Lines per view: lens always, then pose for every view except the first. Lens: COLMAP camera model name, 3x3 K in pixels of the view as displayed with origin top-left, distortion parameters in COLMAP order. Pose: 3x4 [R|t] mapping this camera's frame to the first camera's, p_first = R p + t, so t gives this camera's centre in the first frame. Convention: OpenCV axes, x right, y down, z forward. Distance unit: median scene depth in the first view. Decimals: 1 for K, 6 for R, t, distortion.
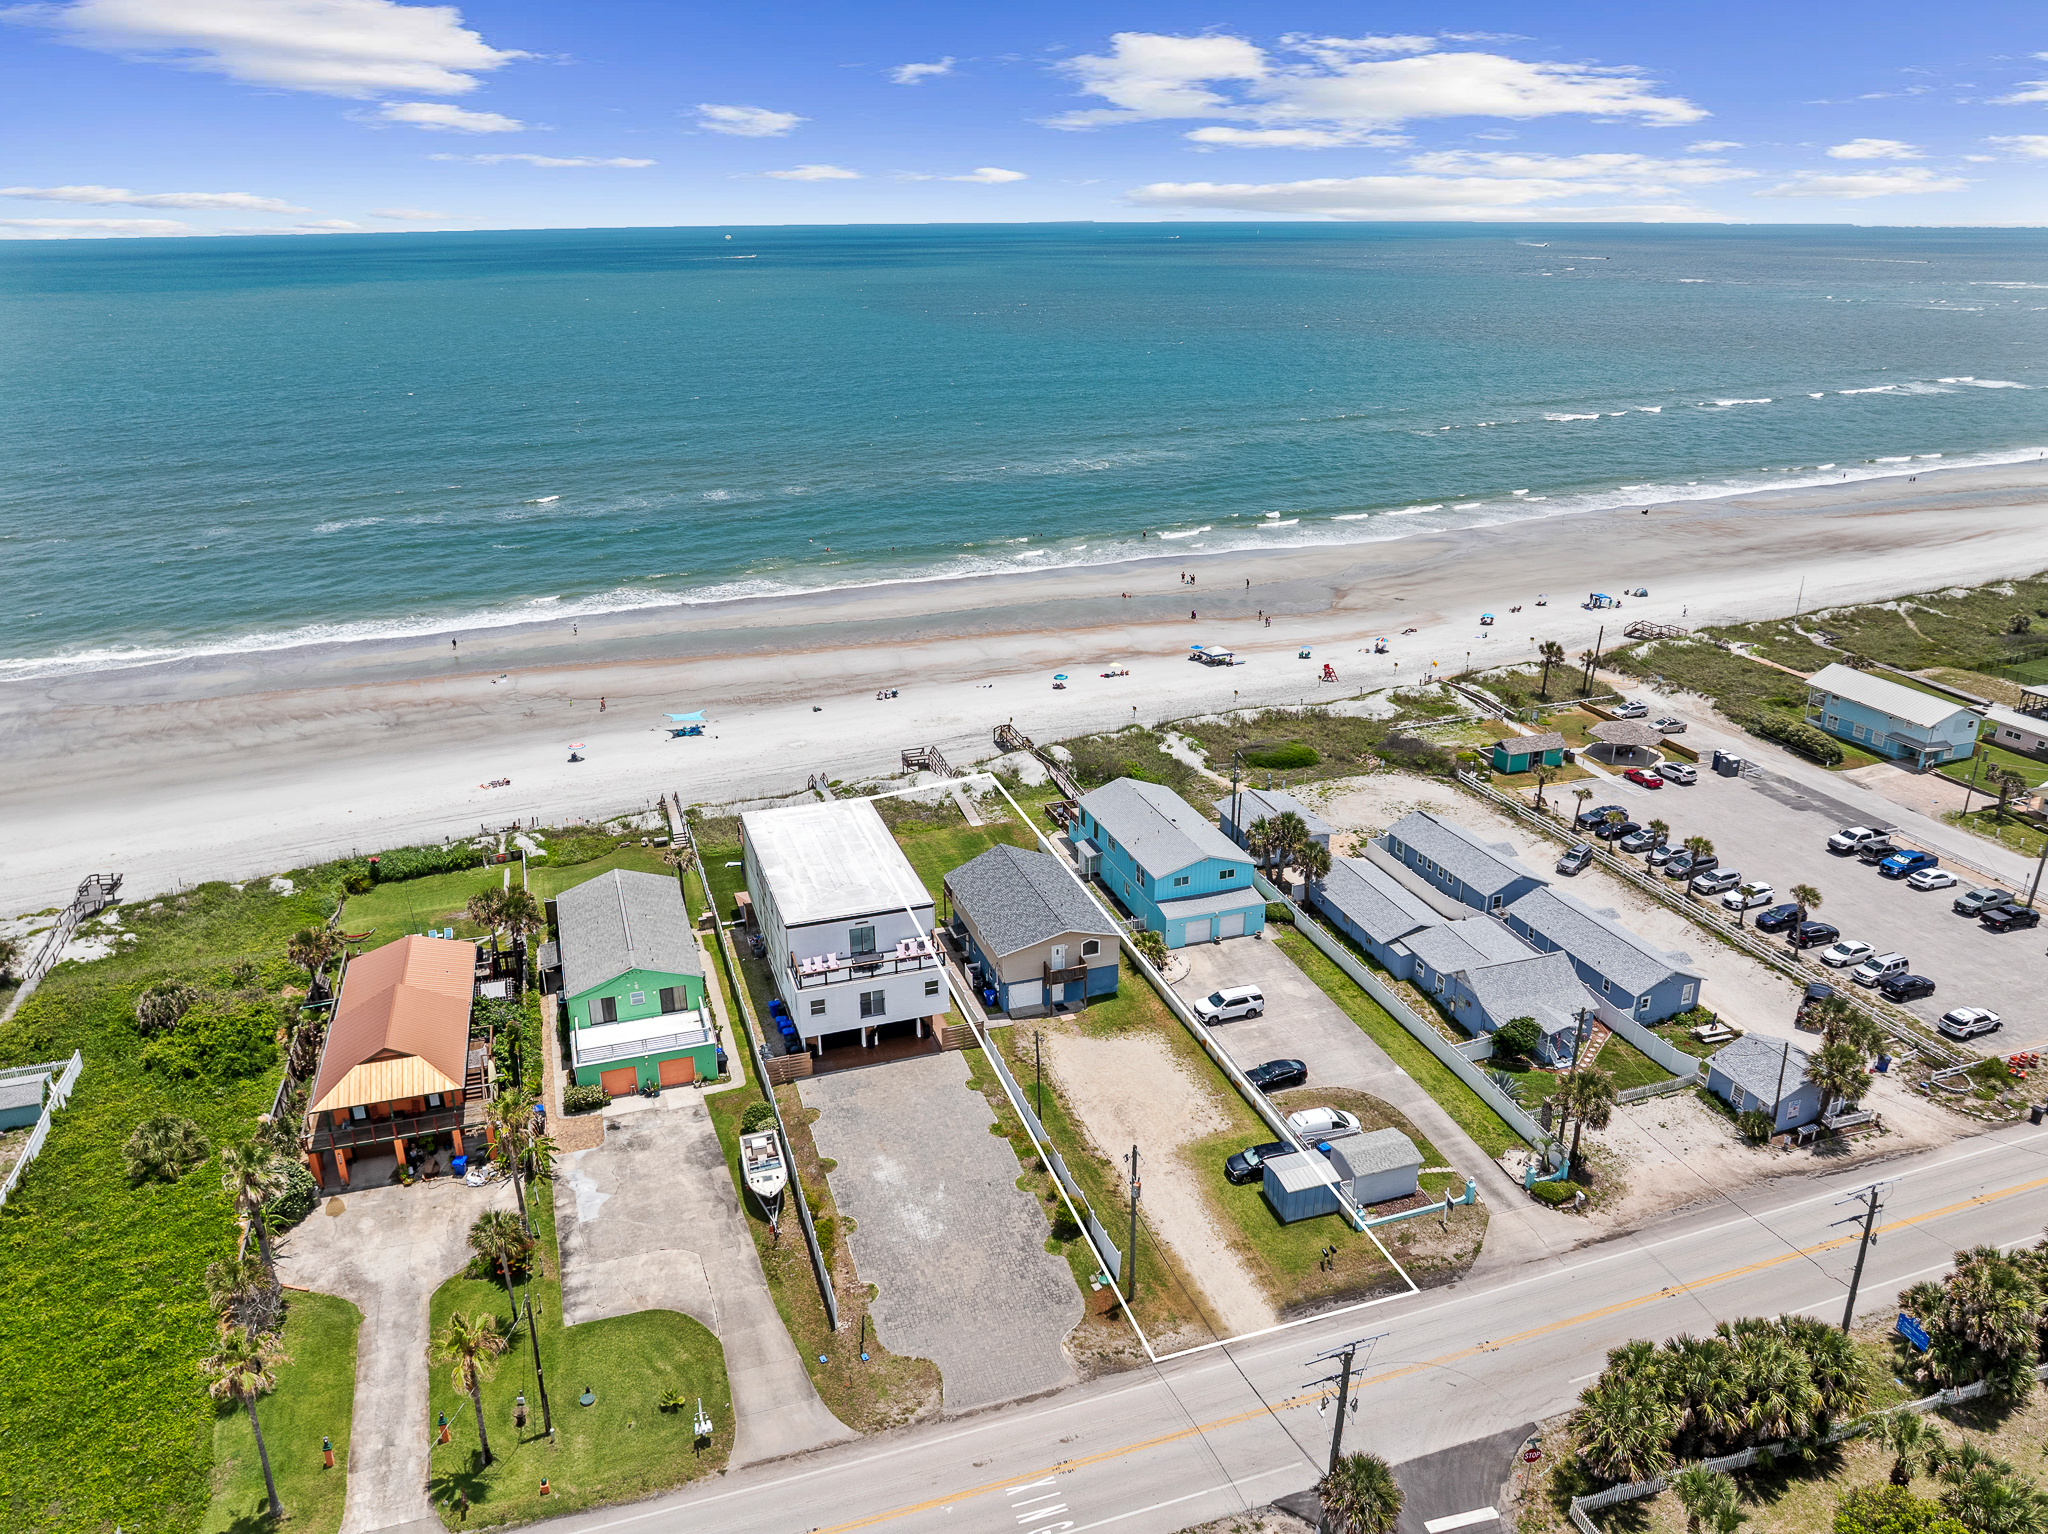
lens RADIAL K [[1454.7, 0, 1024.5], [0, 1454.7, 755.4], [0, 0, 1]] dist [-0.039787, 0.002224]
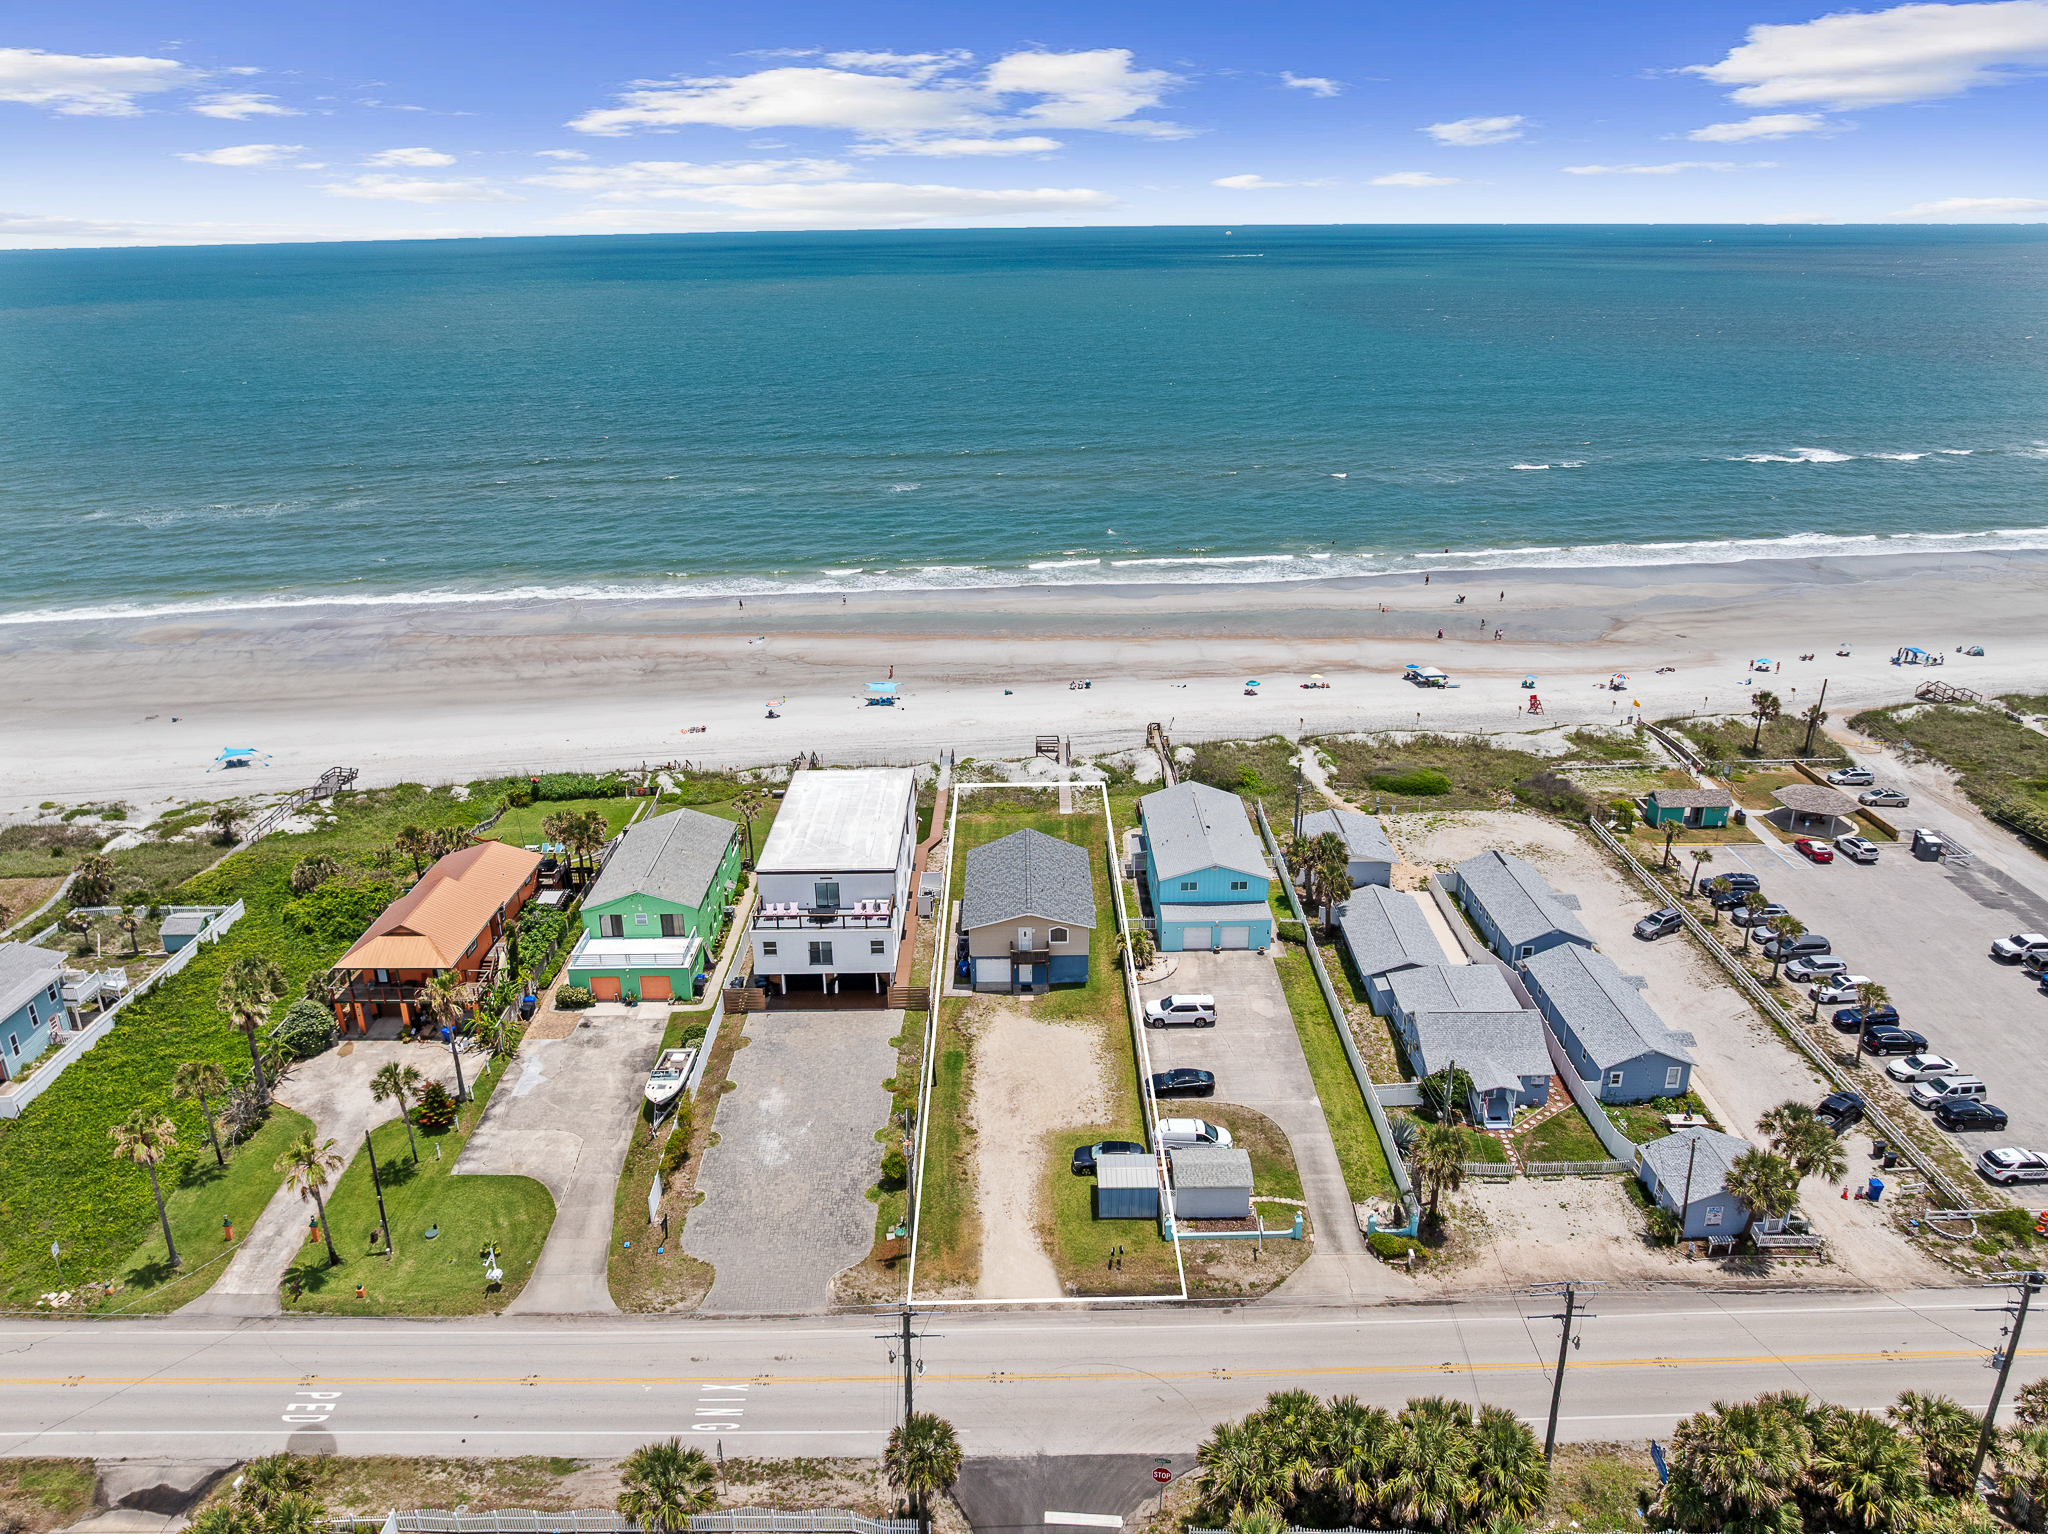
lens RADIAL K [[1454.7, 0, 1024.5], [0, 1454.7, 755.4], [0, 0, 1]] dist [-0.039787, 0.002224]
pose [[0.949105, 0.104580, -0.297089, 0.282469], [-0.104455, 0.994395, 0.016343, -0.007667], [0.297133, 0.015521, 0.954710, 0.006544]]
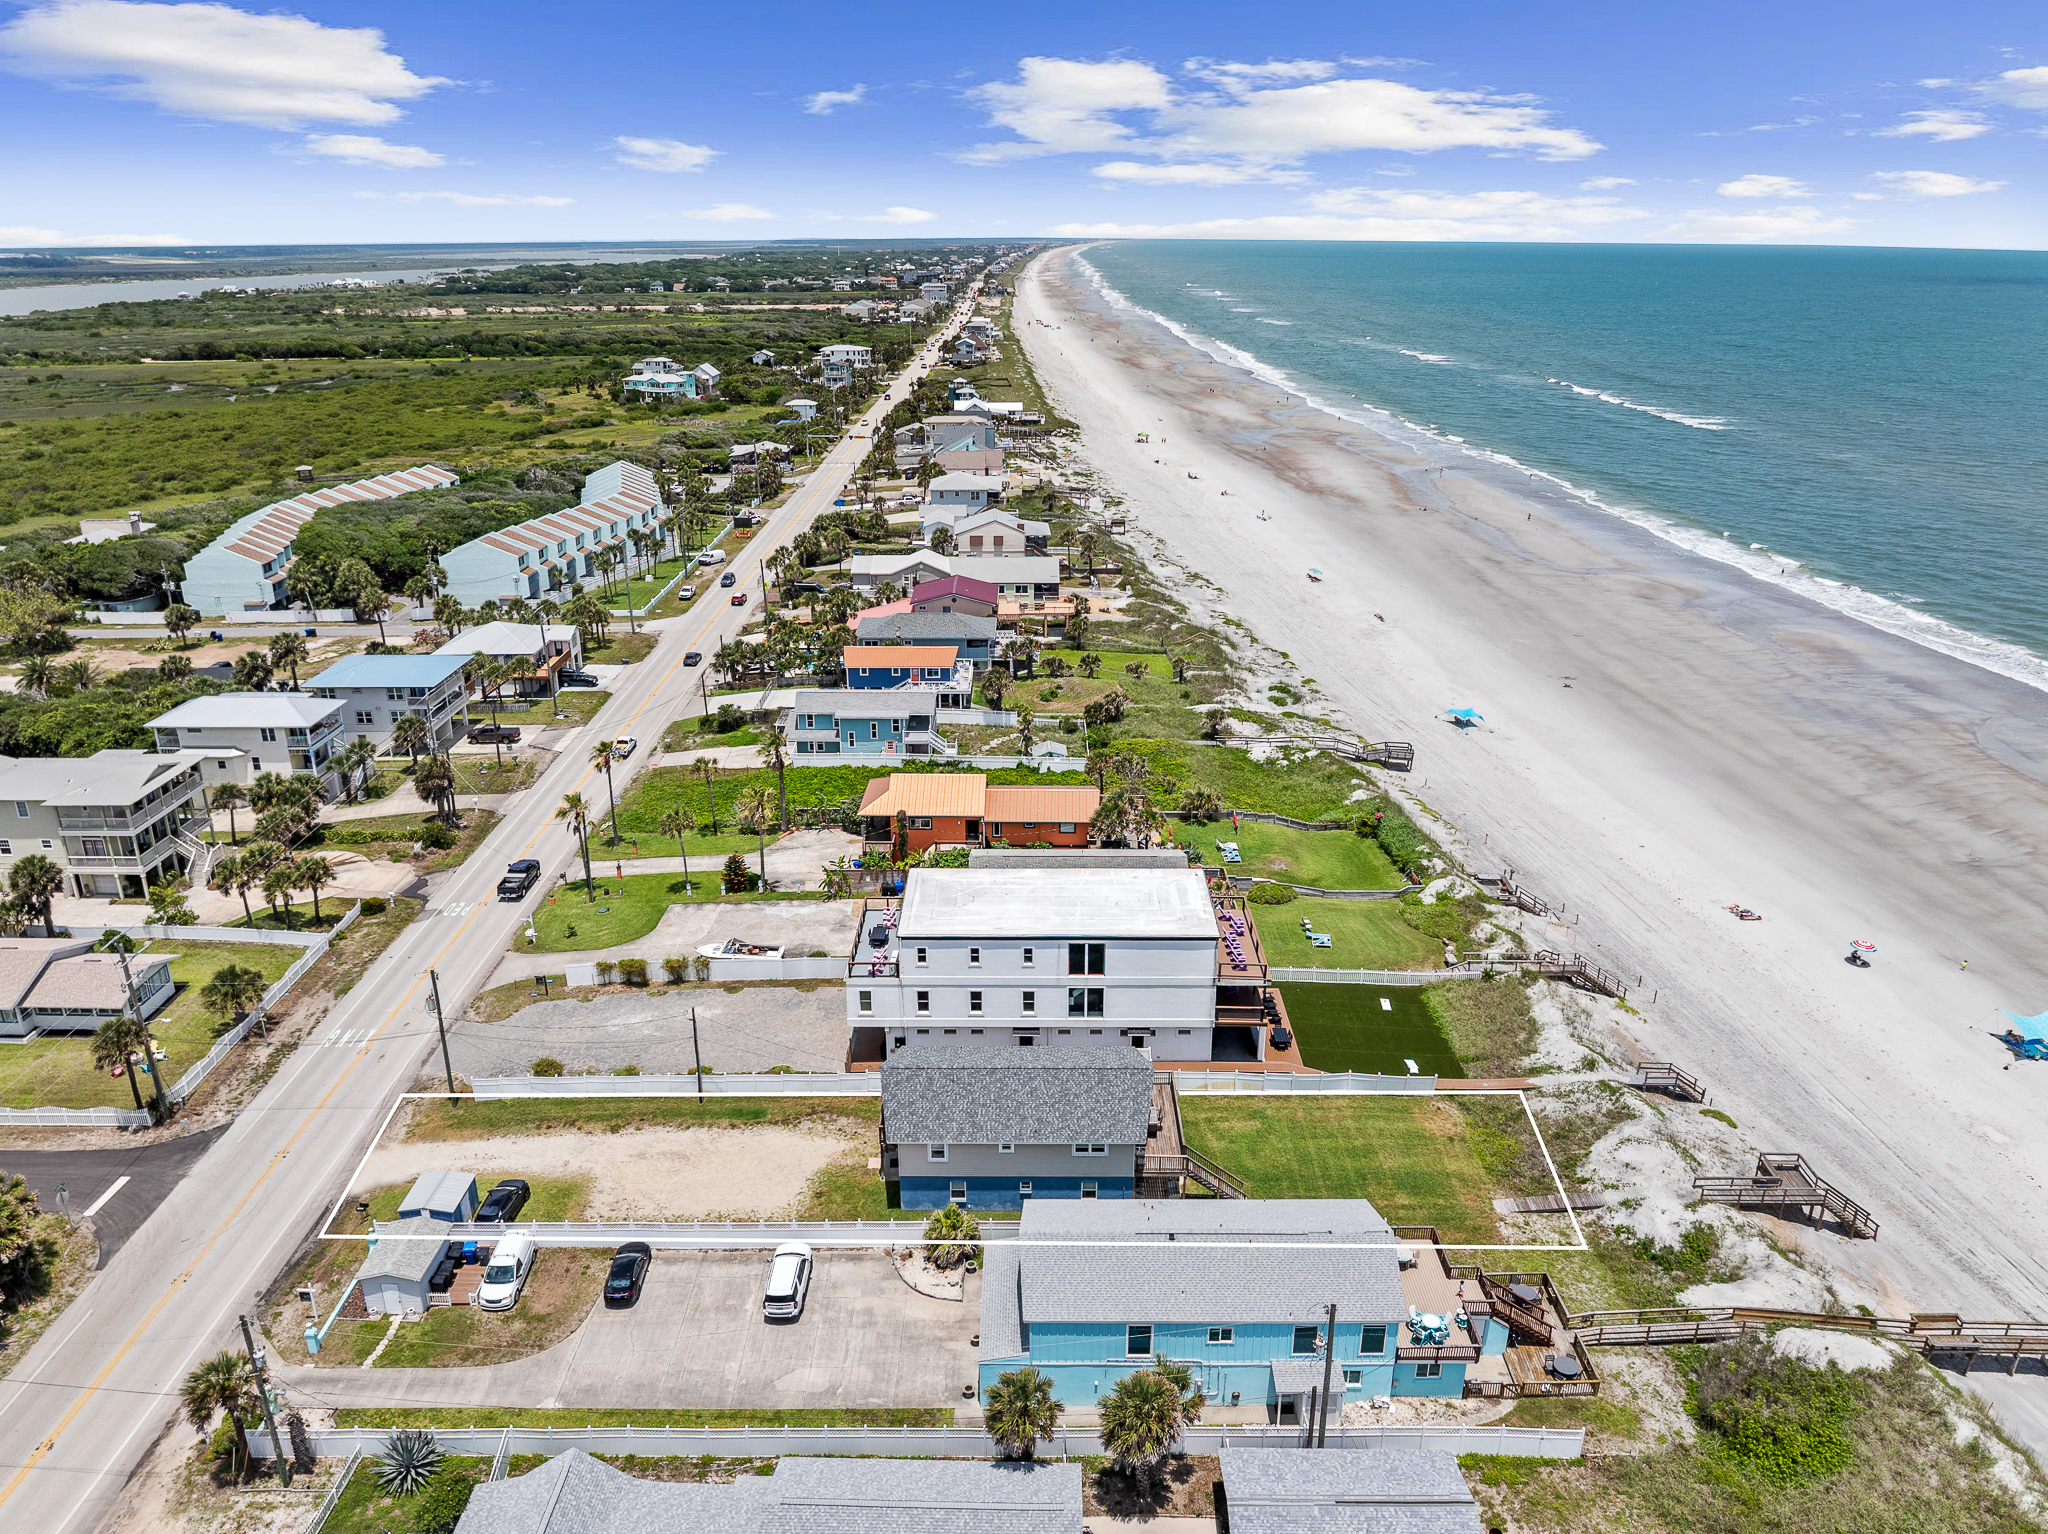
lens RADIAL K [[1472.1, 0, 1025.0], [0, 1472.1, 683.6], [0, 0, 1]] dist [-0.042921, 0.000518]
pose [[-0.327243, 0.282620, -0.901686, 0.601314], [-0.325287, 0.862212, 0.388302, -0.361739], [0.887187, 0.420375, -0.190220, 0.993878]]
